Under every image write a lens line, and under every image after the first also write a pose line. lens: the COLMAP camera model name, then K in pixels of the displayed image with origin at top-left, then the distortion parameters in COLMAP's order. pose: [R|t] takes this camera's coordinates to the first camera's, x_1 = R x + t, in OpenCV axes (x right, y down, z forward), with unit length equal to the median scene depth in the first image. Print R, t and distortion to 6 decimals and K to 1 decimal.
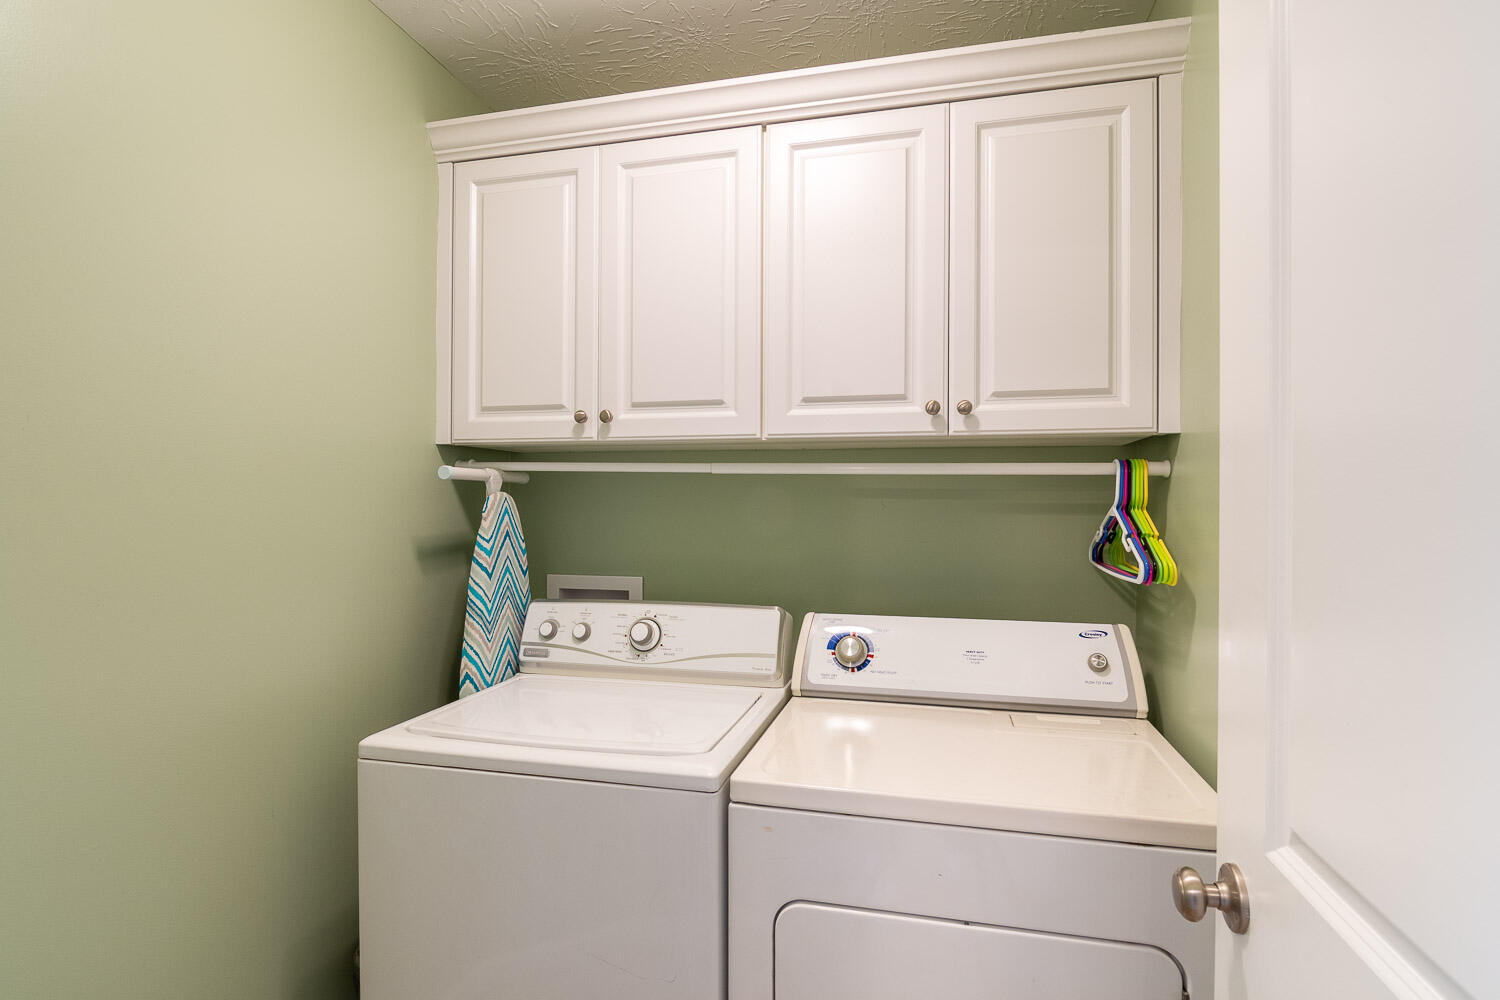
lens RADIAL K [[729.6, 0, 746.3], [0, 729.6, 502.9], [0, 0, 1]] dist [-0.008352, -0.002284]
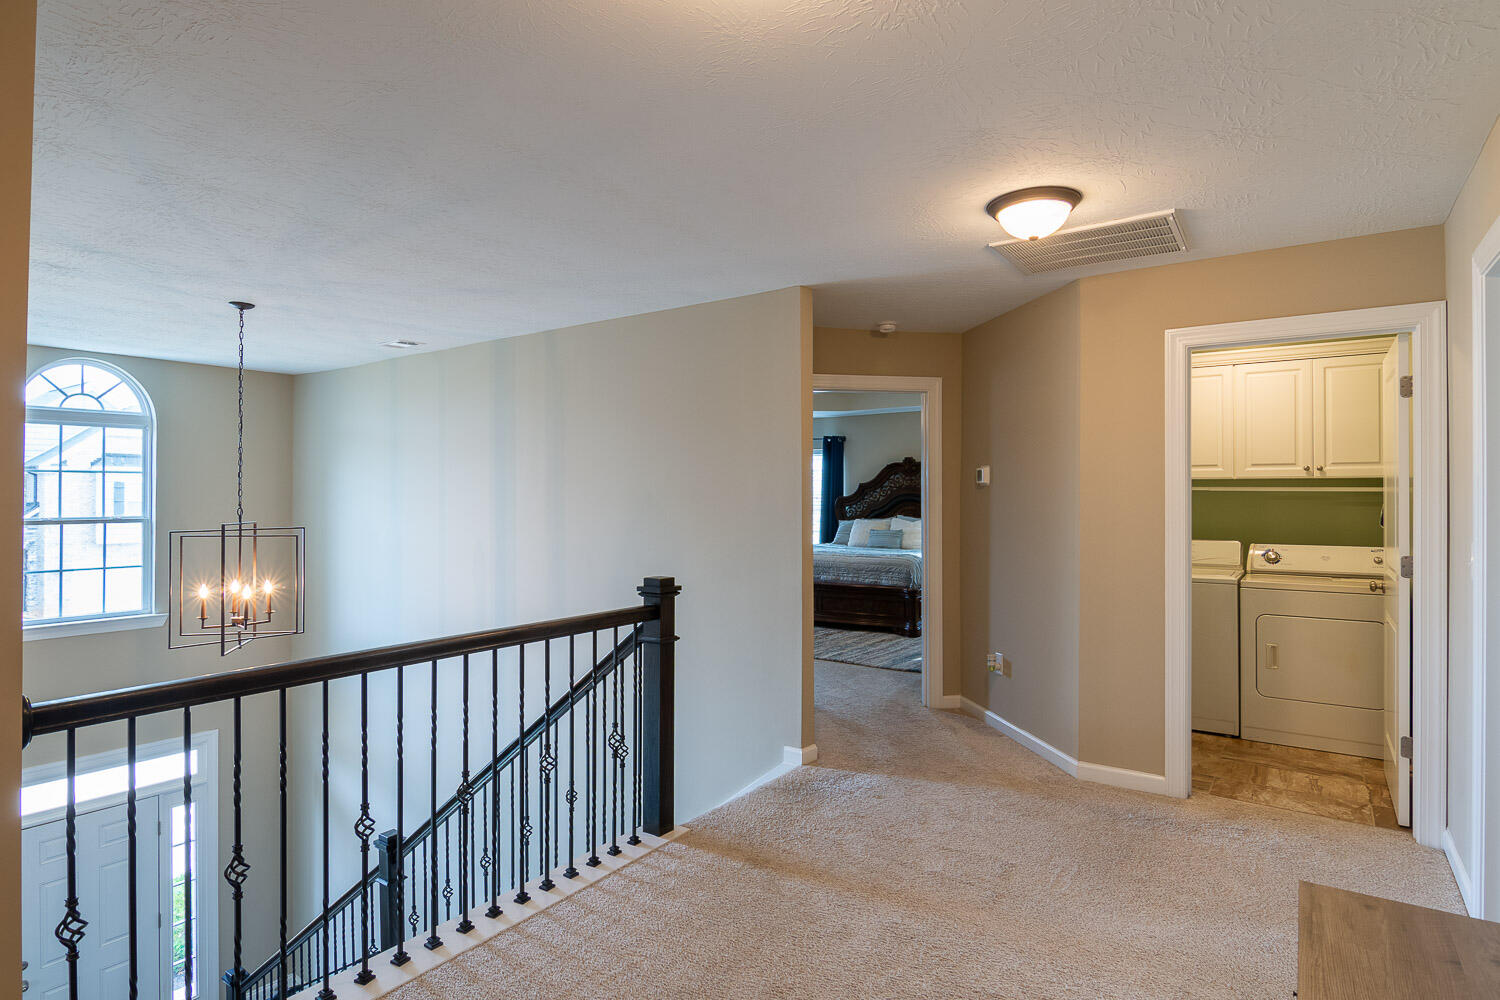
lens RADIAL K [[776.4, 0, 763.0], [0, 776.4, 493.9], [0, 0, 1]] dist [-0.012854, -0.000165]
pose [[0.936832, -0.003830, -0.349758, -0.641388], [-0.000476, 0.999925, -0.012225, 0.005969], [0.349779, 0.011620, 0.936760, -2.417540]]
